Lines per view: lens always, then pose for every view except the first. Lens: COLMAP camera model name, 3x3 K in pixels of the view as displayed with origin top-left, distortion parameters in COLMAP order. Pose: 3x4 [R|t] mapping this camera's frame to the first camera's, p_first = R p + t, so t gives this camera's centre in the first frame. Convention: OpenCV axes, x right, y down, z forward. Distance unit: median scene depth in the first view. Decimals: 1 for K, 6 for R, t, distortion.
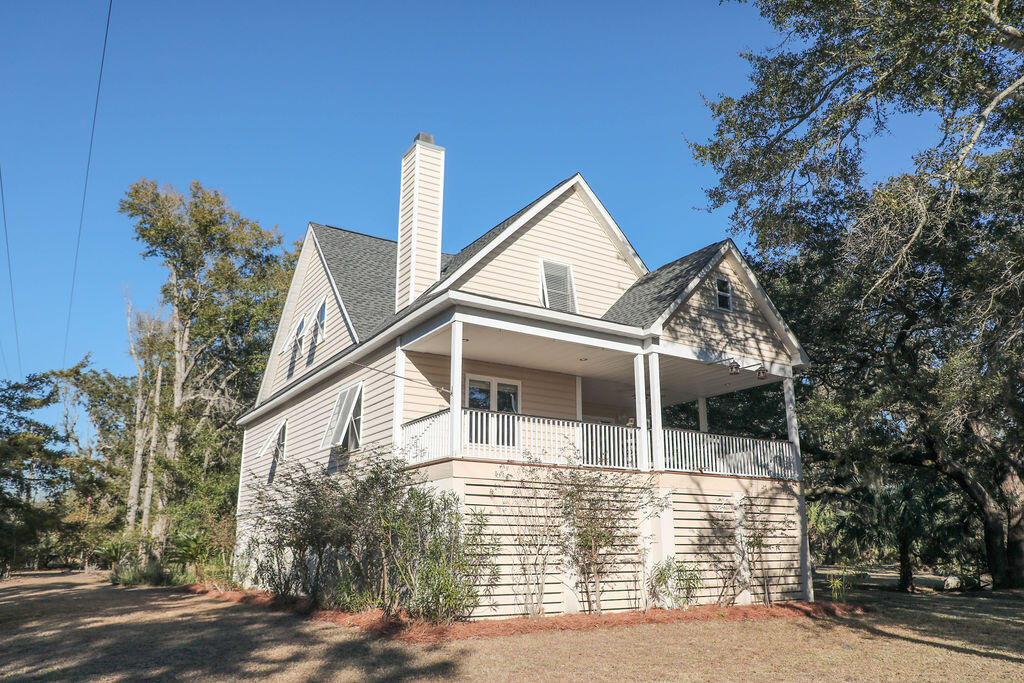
lens RADIAL K [[777.5, 0, 489.5], [0, 777.5, 340.4], [0, 0, 1]] dist [-0.082316, 0.043463]
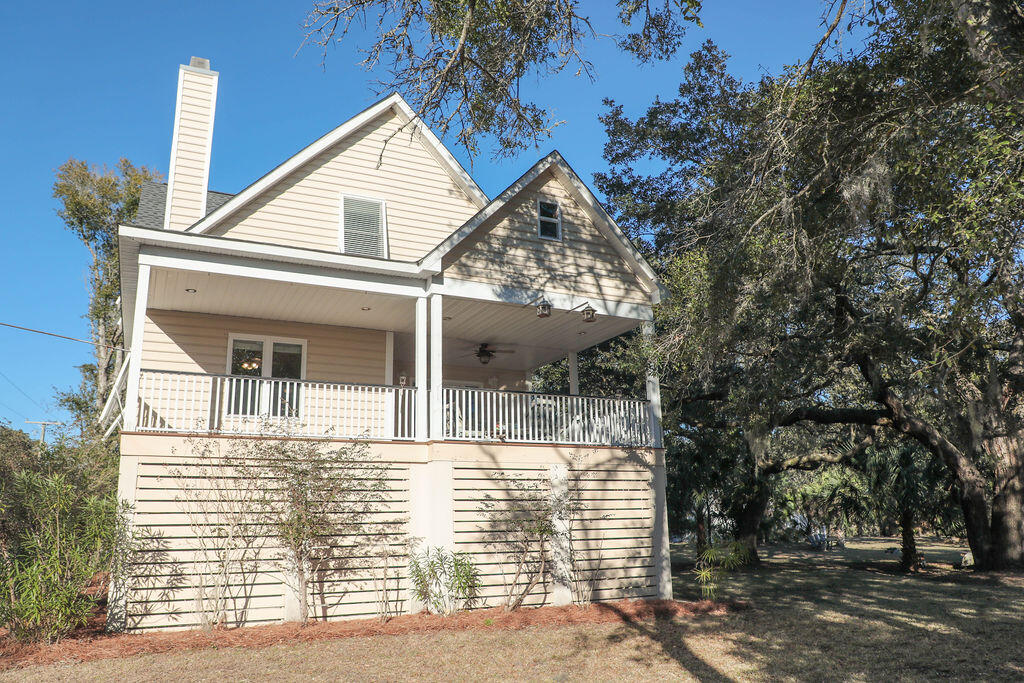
lens RADIAL K [[766.7, 0, 518.1], [0, 766.7, 346.4], [0, 0, 1]] dist [-0.080210, 0.053045]
pose [[0.994900, -0.049218, -0.088043, 0.353139], [0.051855, 0.998264, 0.027917, 0.050368], [0.086516, -0.032340, 0.995725, 0.207848]]
